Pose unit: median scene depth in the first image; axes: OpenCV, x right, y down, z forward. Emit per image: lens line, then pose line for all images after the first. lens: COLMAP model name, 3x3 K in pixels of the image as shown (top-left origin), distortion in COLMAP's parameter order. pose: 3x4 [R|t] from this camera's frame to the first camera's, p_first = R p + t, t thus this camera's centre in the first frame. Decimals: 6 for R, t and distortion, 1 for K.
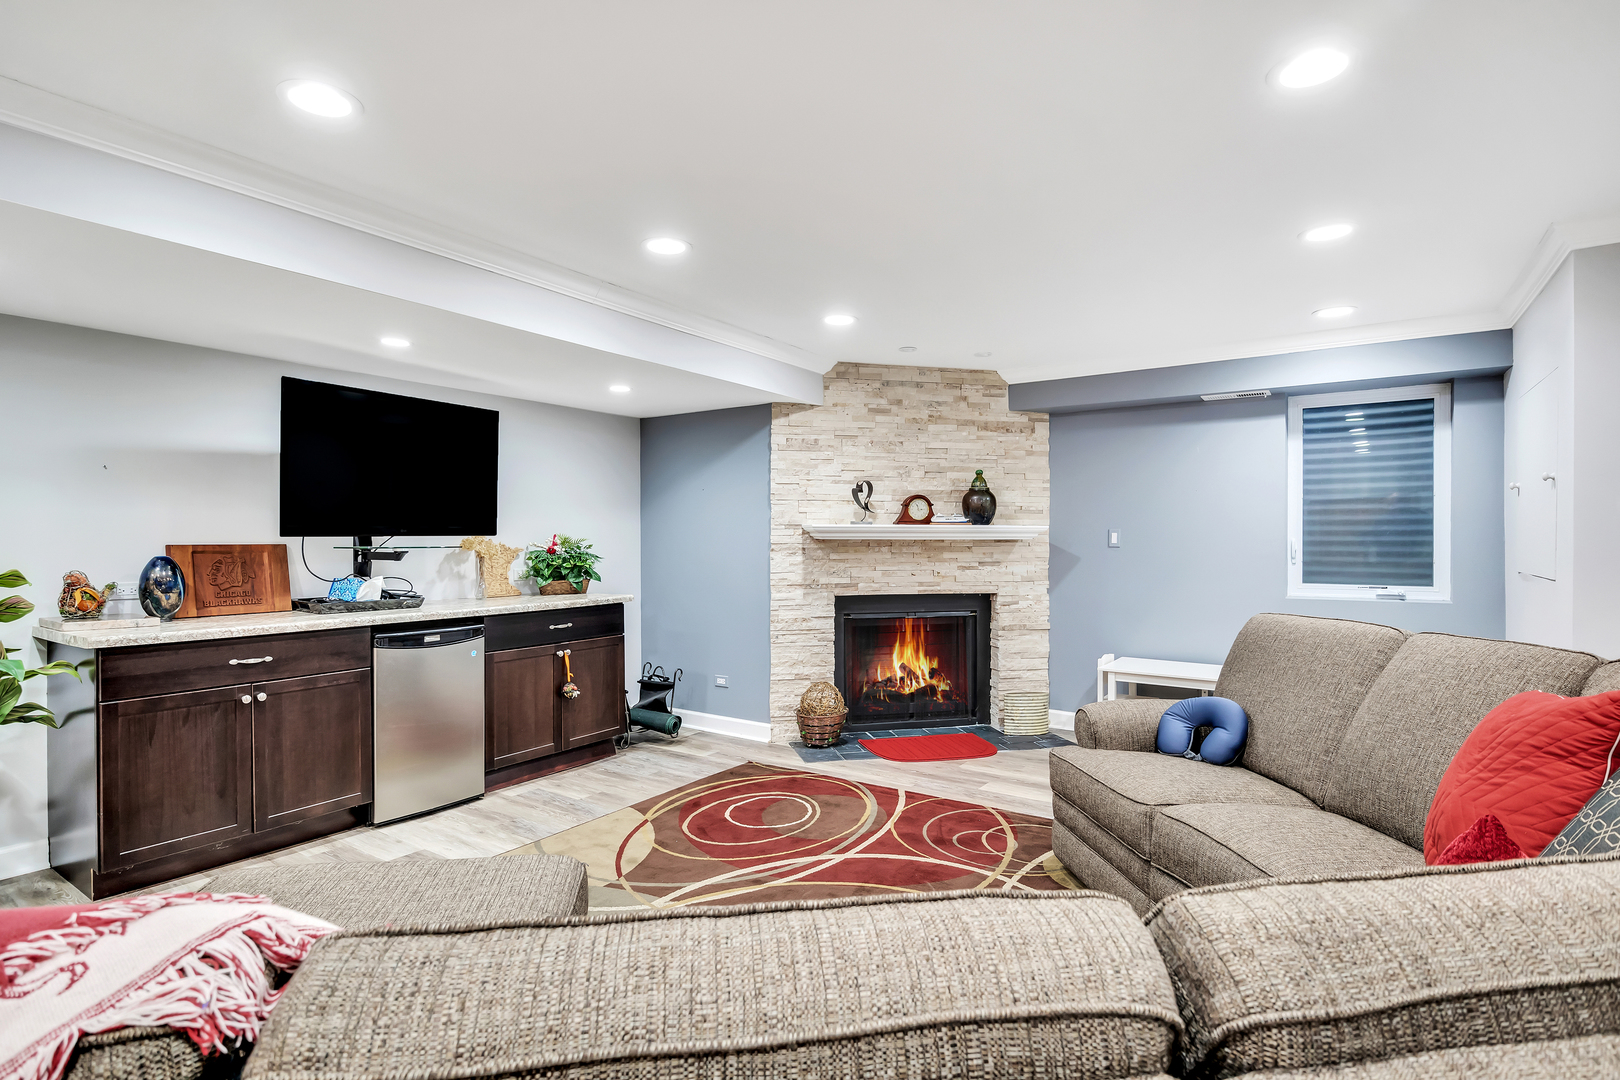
lens RADIAL K [[812.4, 0, 817.2], [0, 812.4, 532.3], [0, 0, 1]] dist [-0.005764, 0.000306]
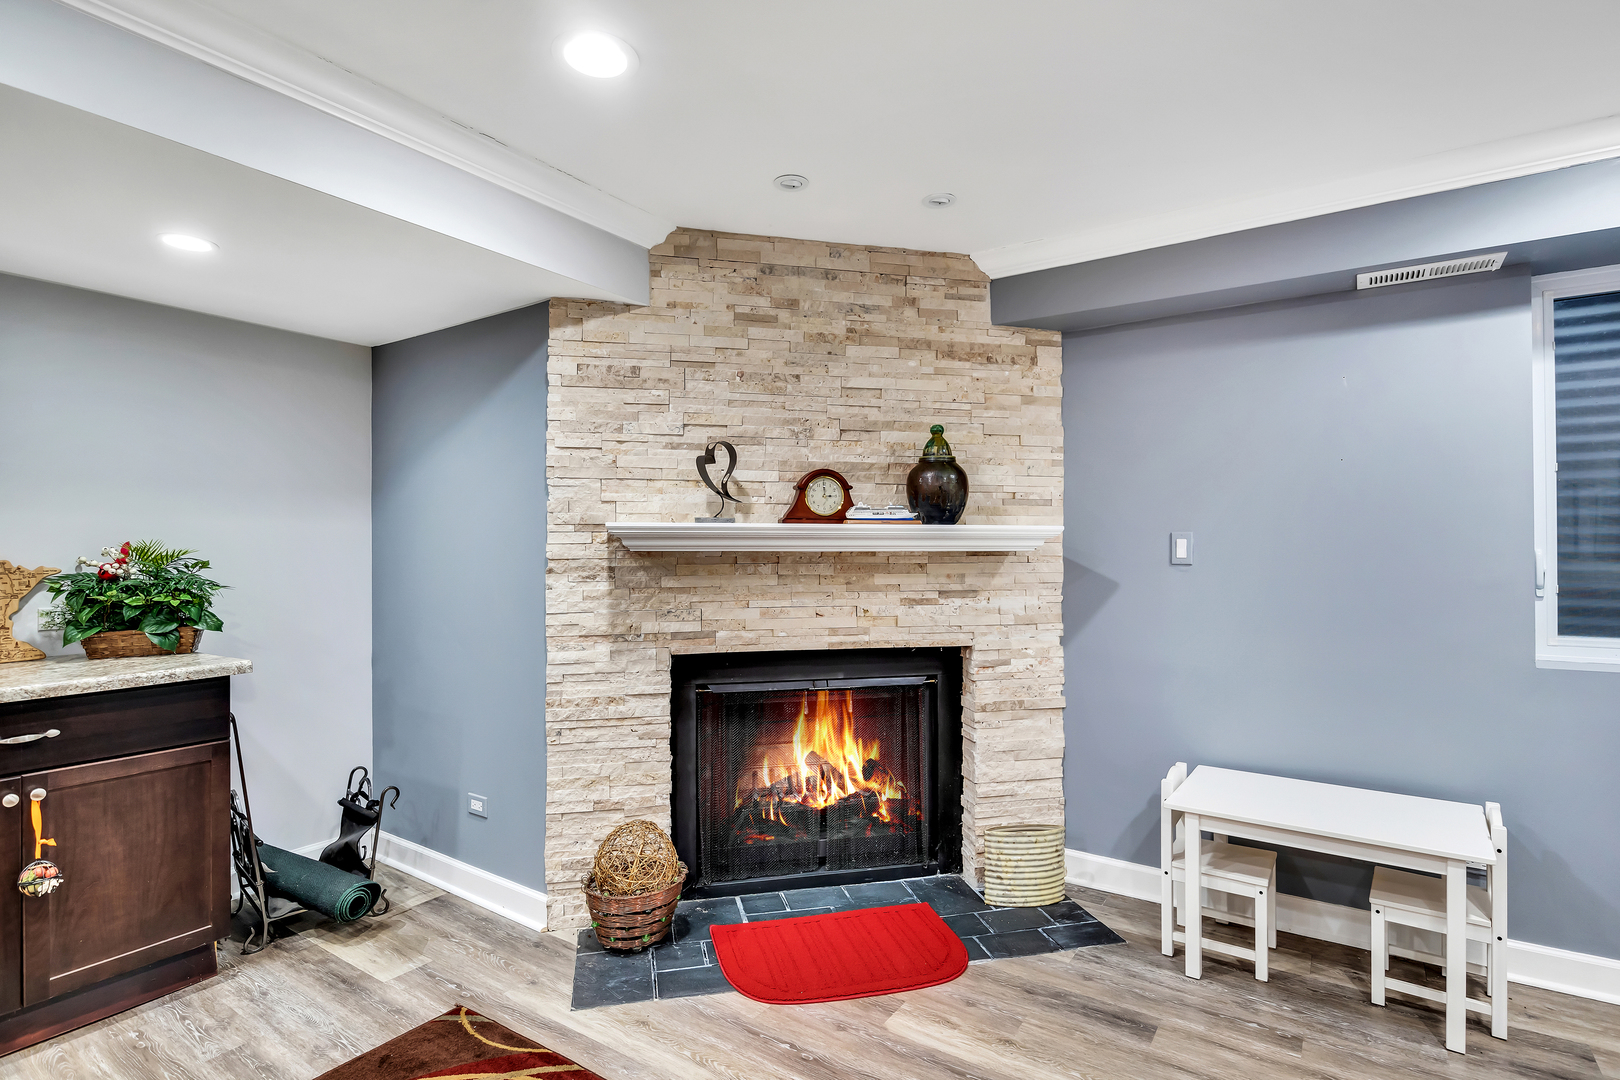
lens RADIAL K [[812.4, 0, 817.2], [0, 812.4, 532.3], [0, 0, 1]] dist [-0.005764, 0.000306]
pose [[0.999999, -0.001218, -0.000483, 0.119380], [0.001211, 0.999900, -0.014061, 0.003756], [0.000500, 0.014061, 0.999901, 0.453183]]
